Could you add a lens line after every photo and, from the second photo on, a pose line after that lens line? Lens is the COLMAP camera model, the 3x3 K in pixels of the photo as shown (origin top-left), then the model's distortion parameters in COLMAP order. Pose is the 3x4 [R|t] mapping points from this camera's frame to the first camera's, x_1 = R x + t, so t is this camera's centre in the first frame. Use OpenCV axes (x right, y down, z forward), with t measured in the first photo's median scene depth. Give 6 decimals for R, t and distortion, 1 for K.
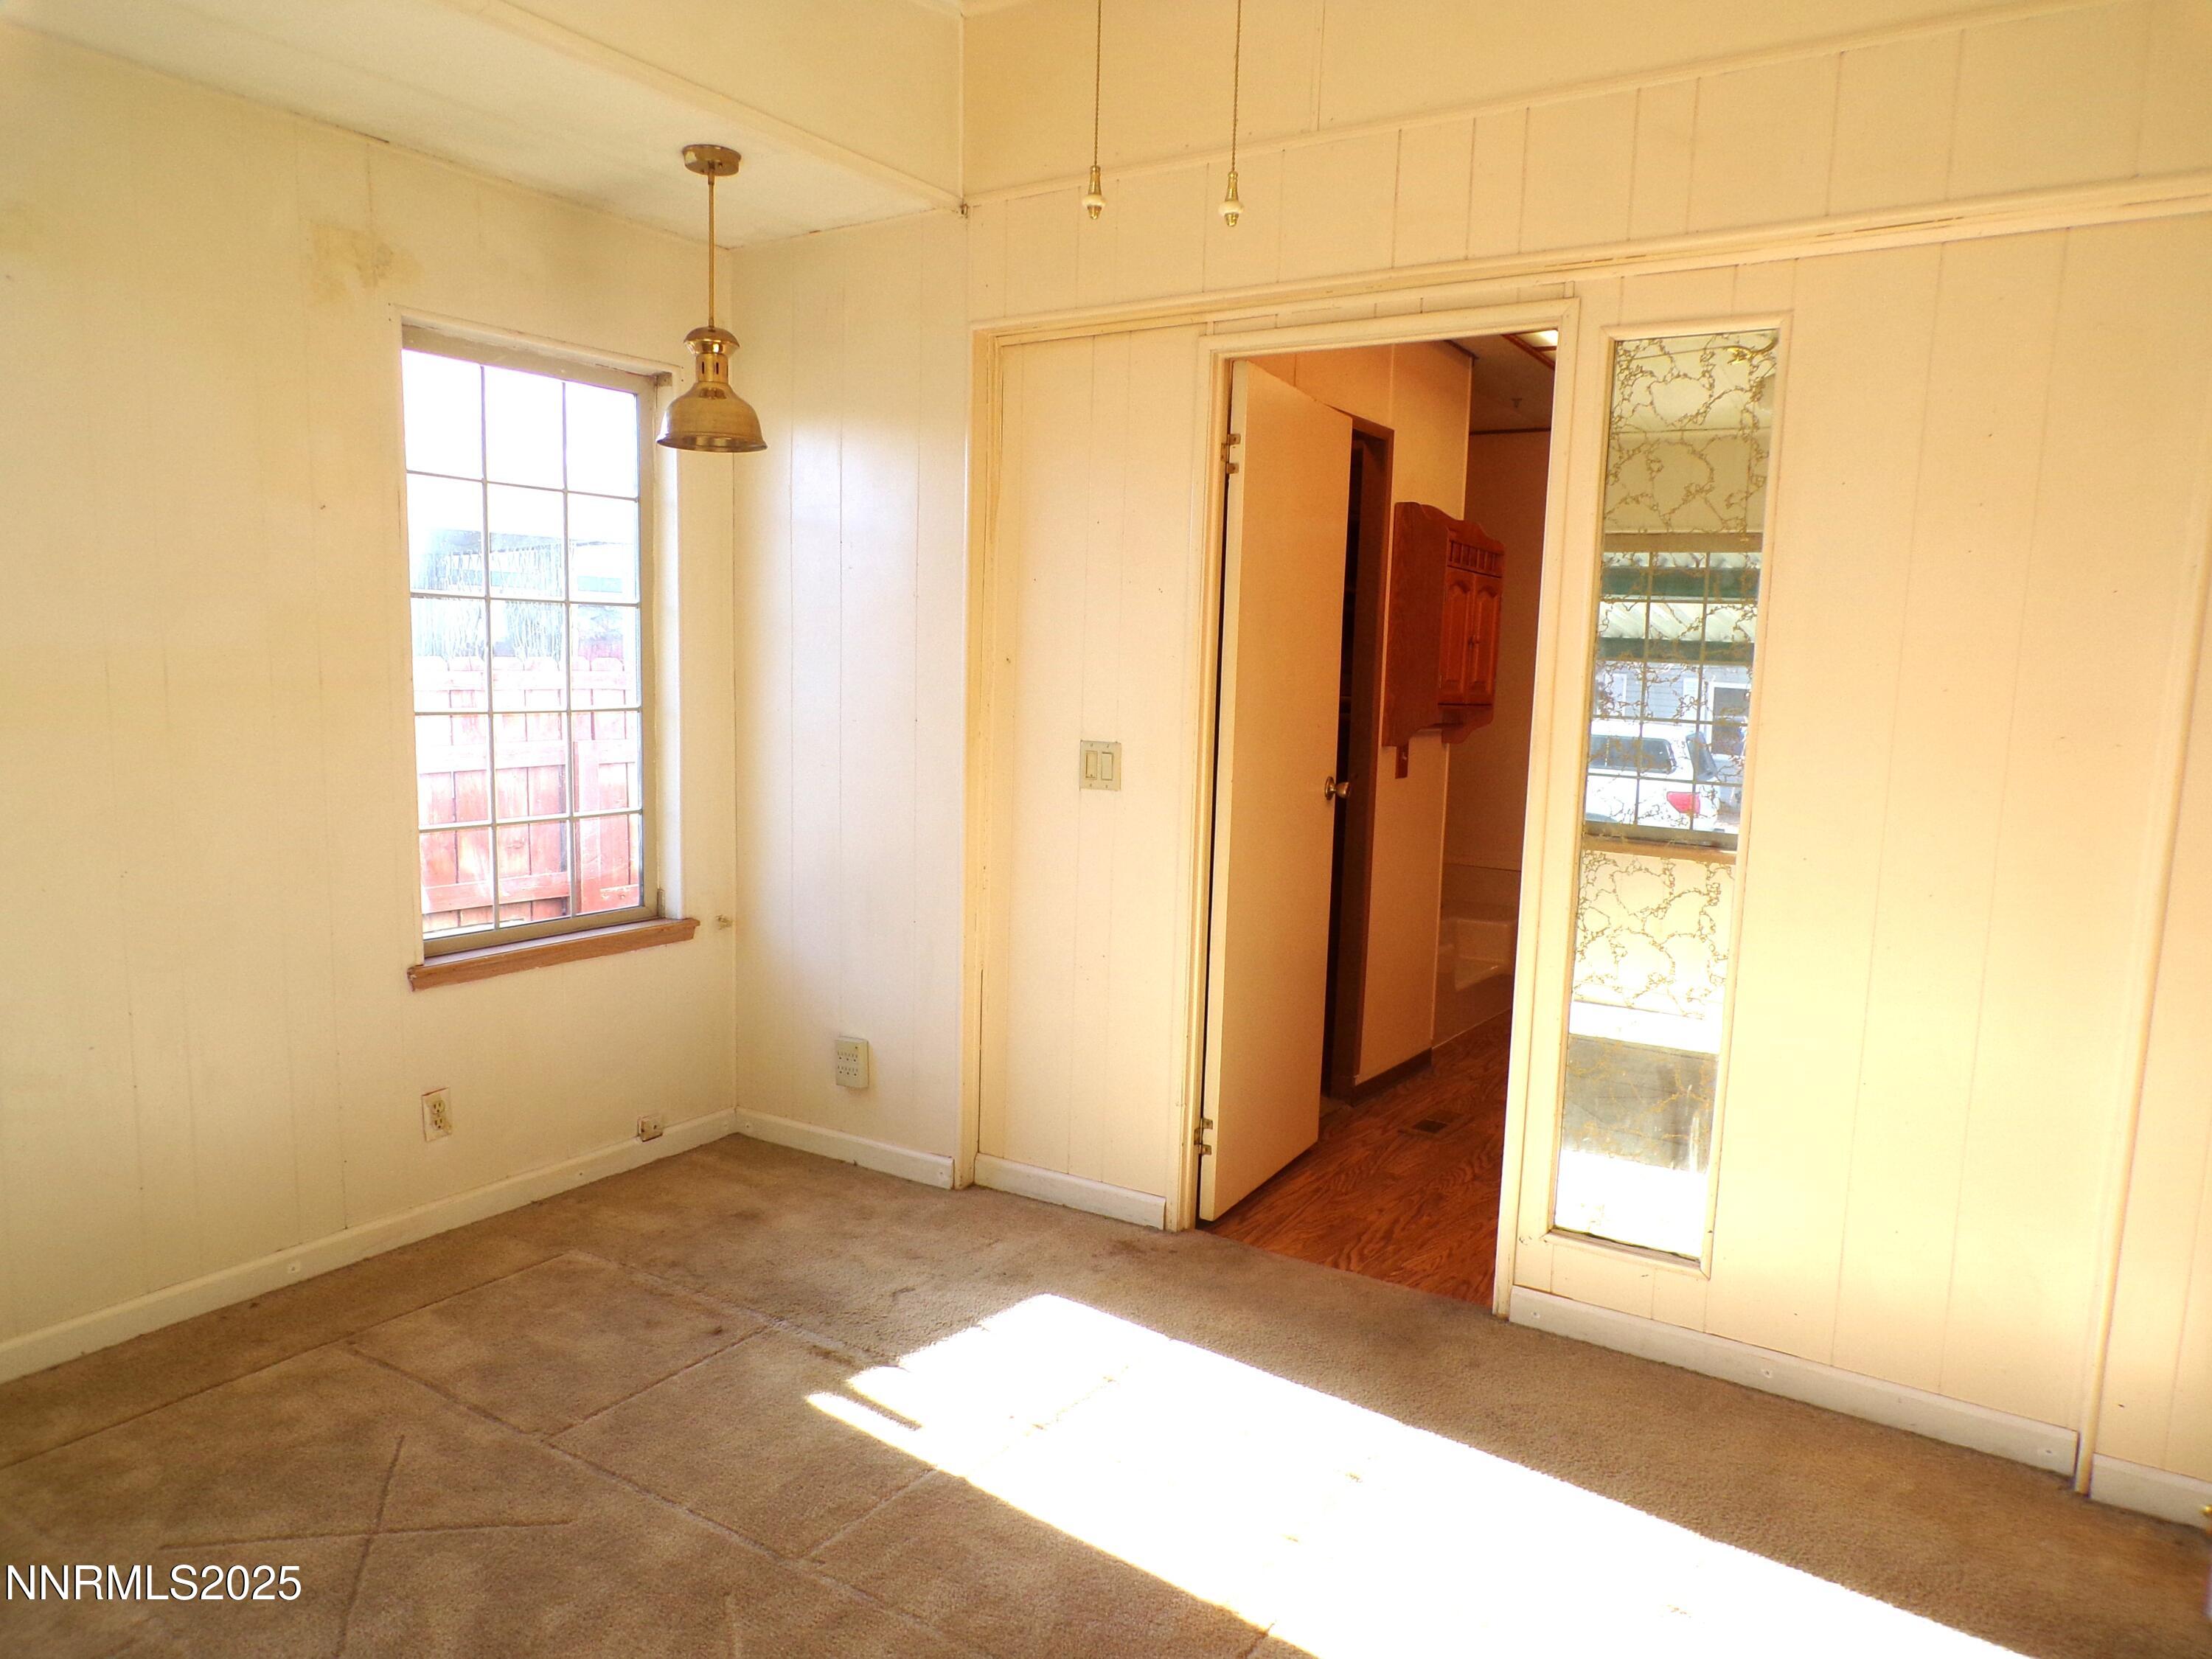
lens RADIAL K [[1528.6, 0, 1105.3], [0, 1528.6, 873.4], [0, 0, 1]] dist [0.000029, 0.004188]
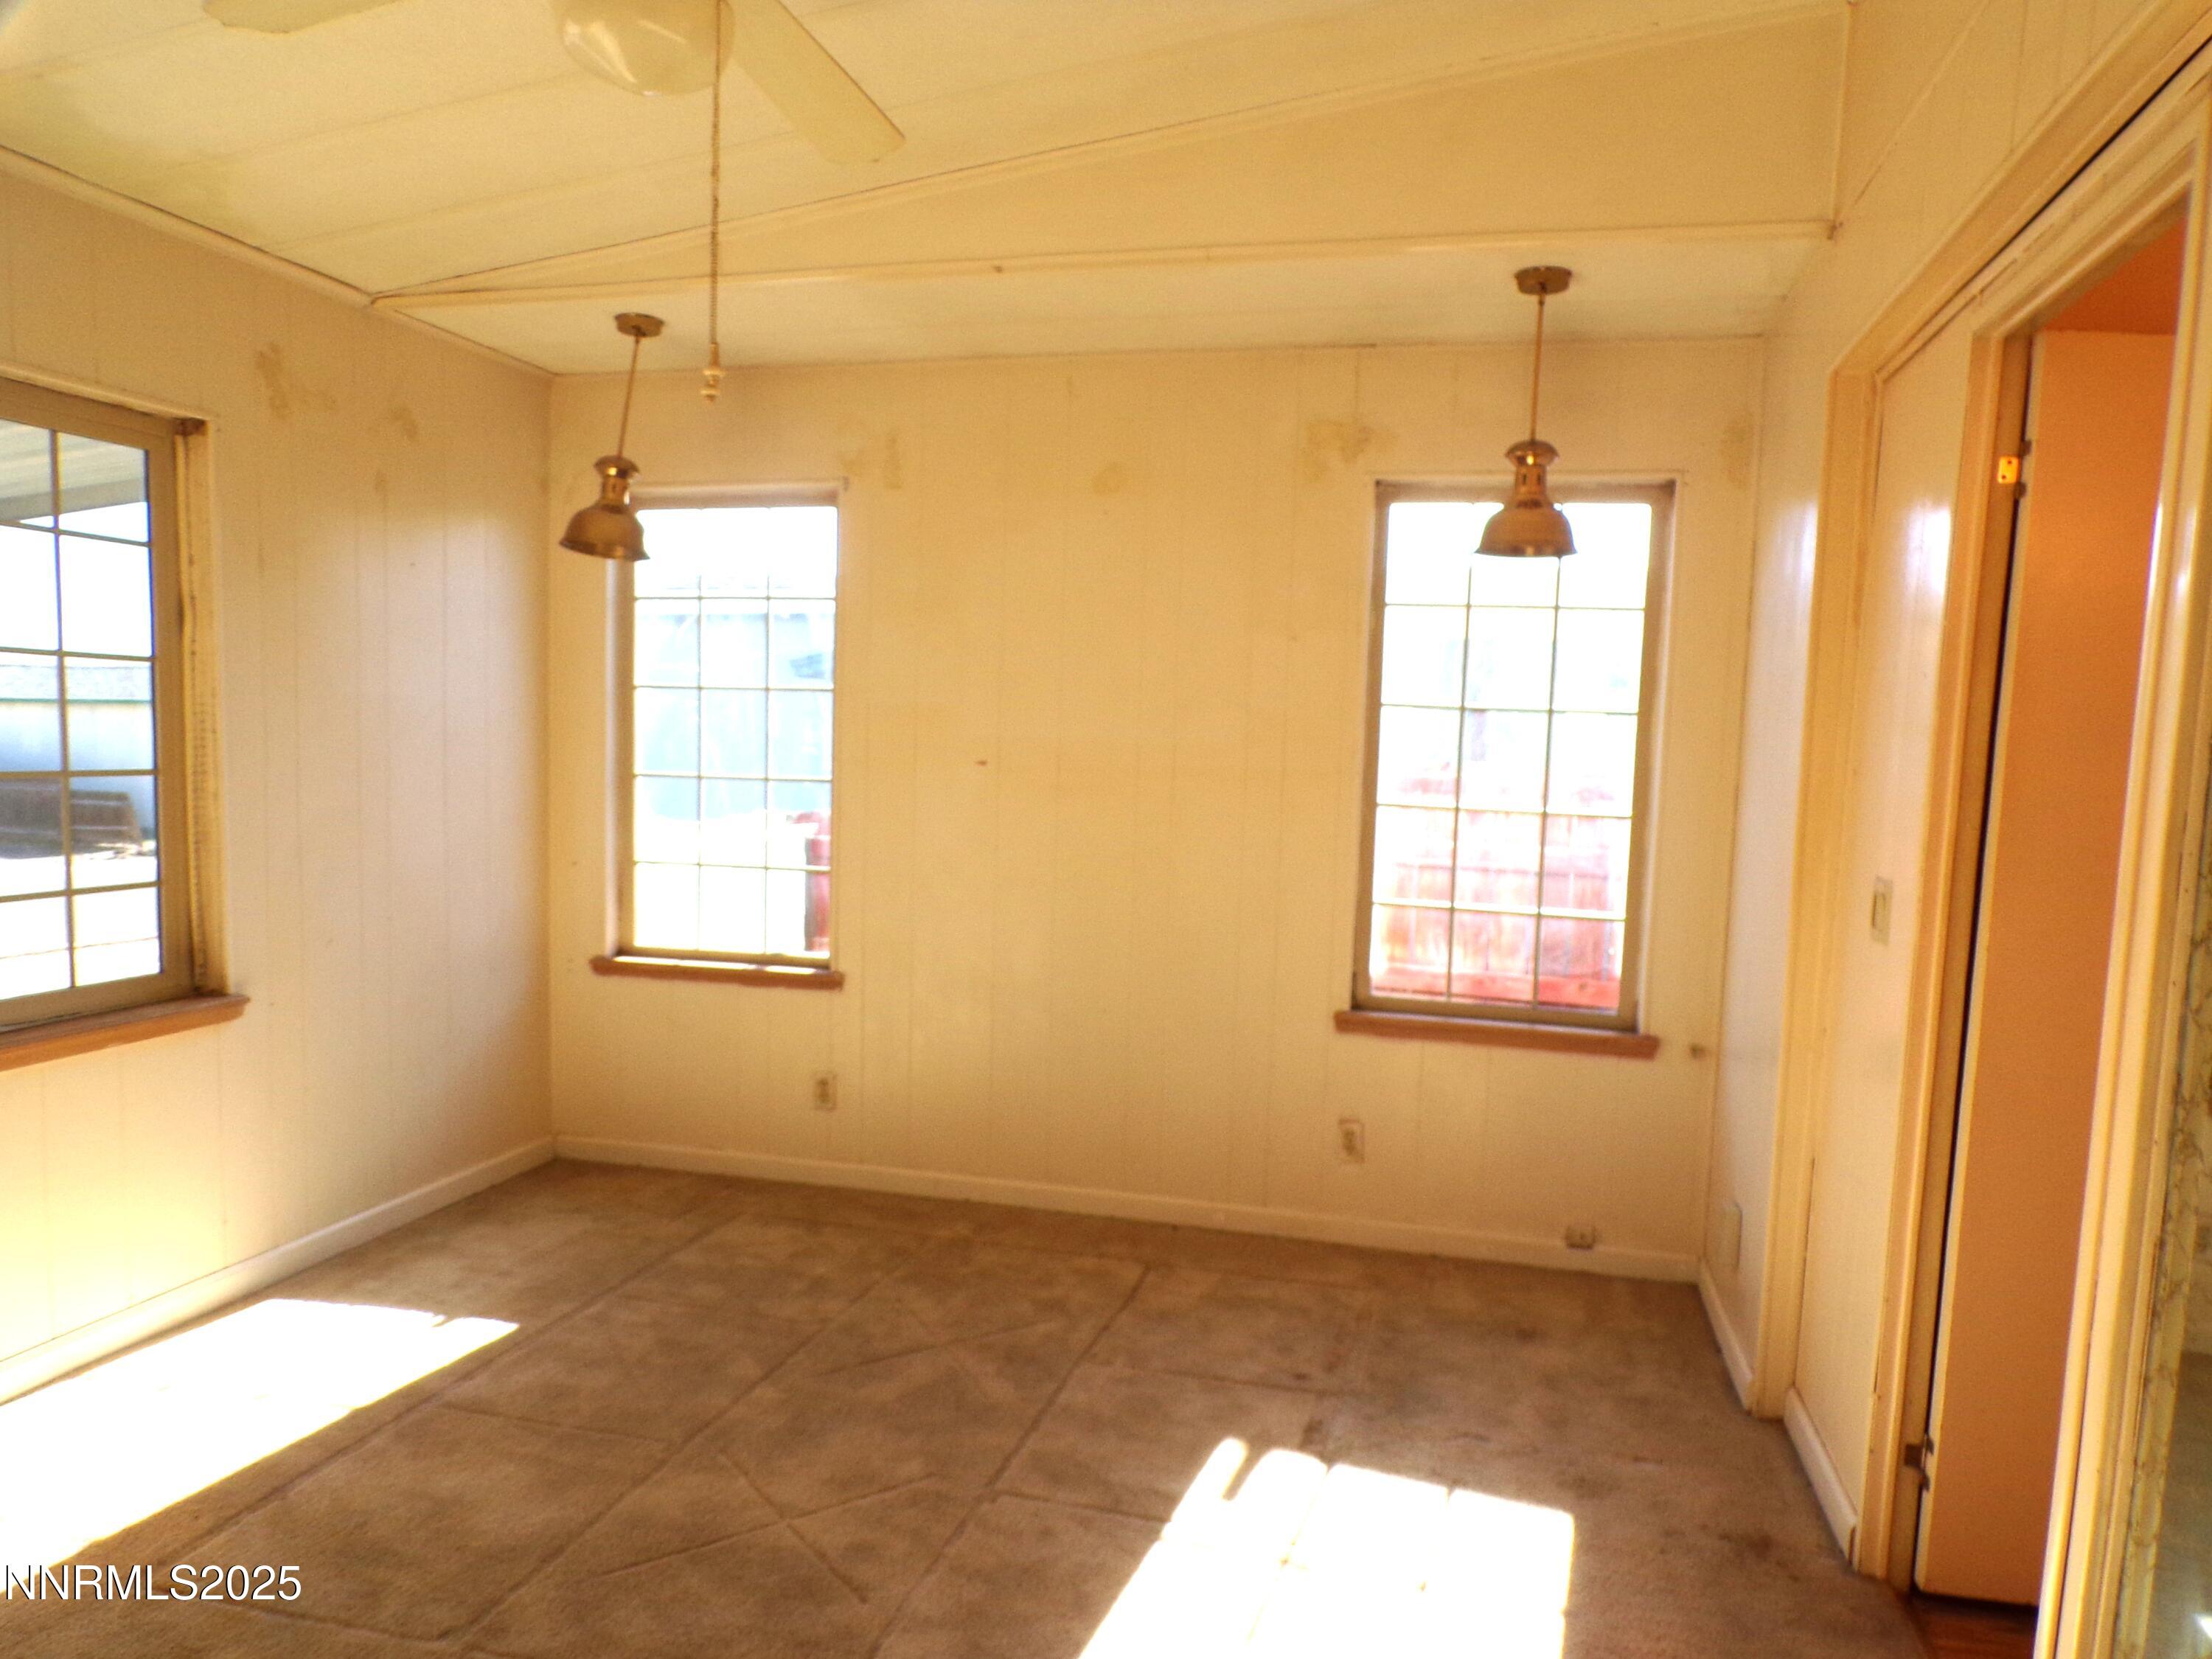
lens RADIAL K [[1528.6, 0, 1105.3], [0, 1528.6, 873.4], [0, 0, 1]] dist [0.000029, 0.004188]
pose [[0.317368, 0.079672, -0.944950, 0.611466], [-0.165477, 0.985829, 0.027542, -0.048807], [0.933753, 0.147626, 0.326054, 0.417948]]
